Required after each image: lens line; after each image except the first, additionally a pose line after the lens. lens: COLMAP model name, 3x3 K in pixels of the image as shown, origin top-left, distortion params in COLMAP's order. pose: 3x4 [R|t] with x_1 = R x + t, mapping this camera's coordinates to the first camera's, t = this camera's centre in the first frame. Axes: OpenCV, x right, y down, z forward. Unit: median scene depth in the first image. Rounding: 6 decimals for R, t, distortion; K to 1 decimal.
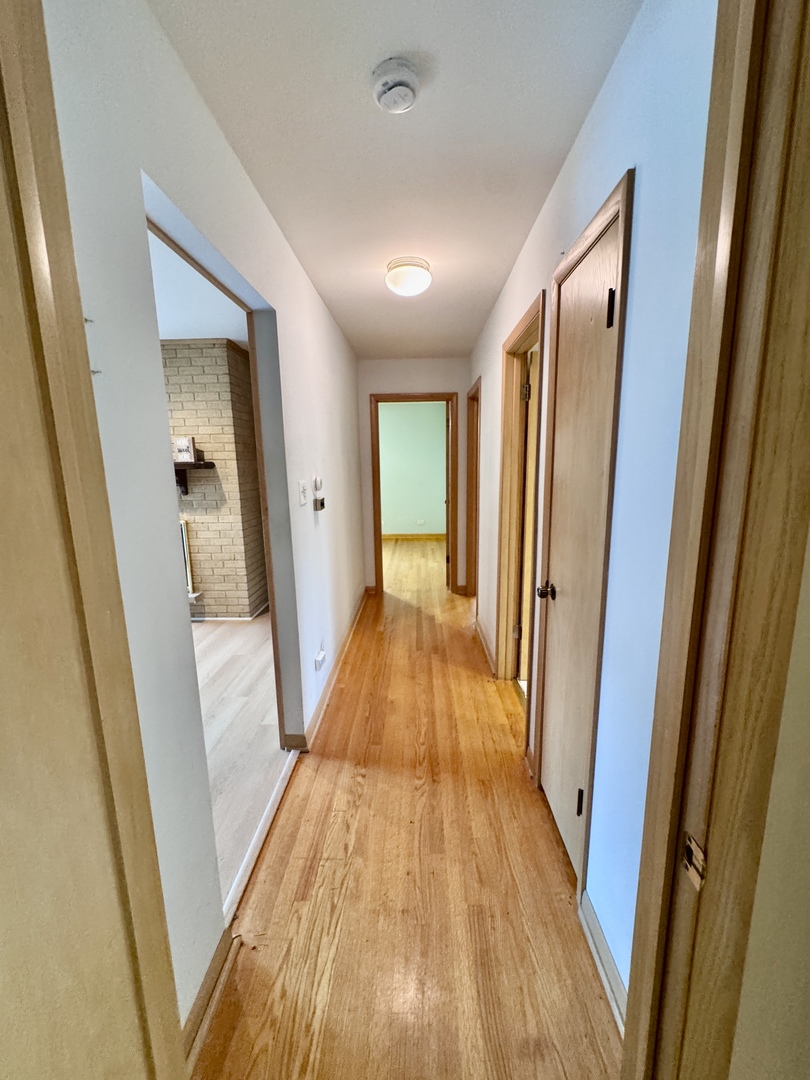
lens RADIAL K [[431.0, 0, 404.7], [0, 431.0, 532.6], [0, 0, 1]] dist [-0.001699, -0.000129]
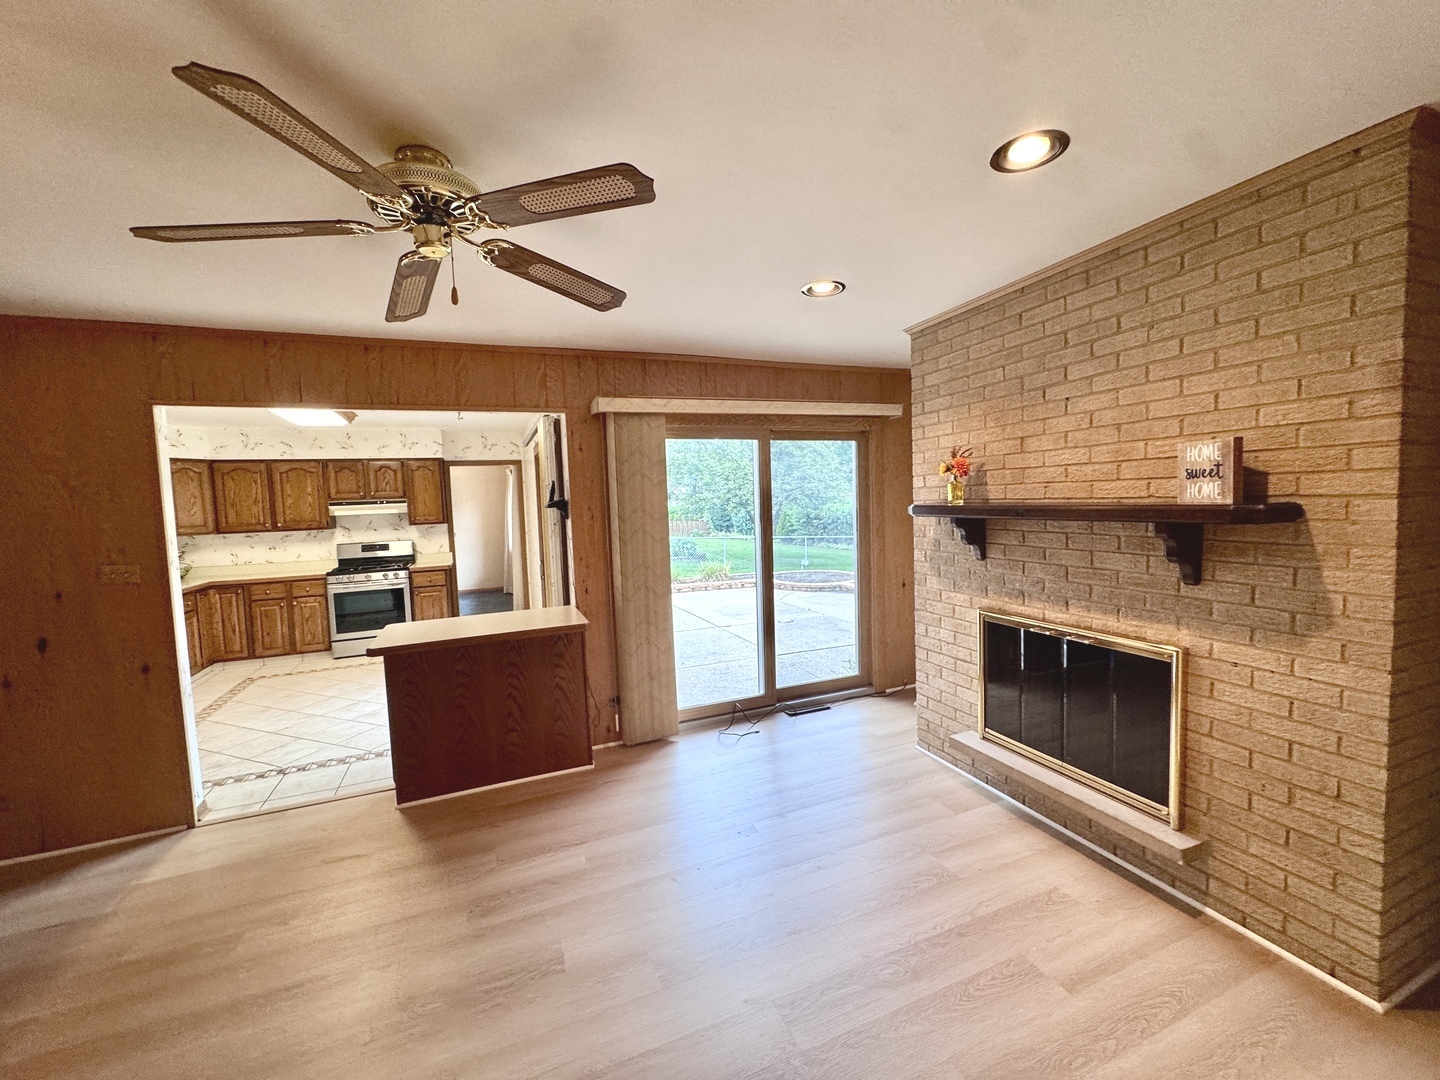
lens RADIAL K [[574.7, 0, 721.9], [0, 574.7, 536.9], [0, 0, 1]] dist [-0.001699, -0.000129]
pose [[0.418076, 0.058192, -0.906546, -0.216568], [-0.133796, 0.991007, 0.001911, -0.075035], [0.898505, 0.120493, 0.422102, 0.387968]]
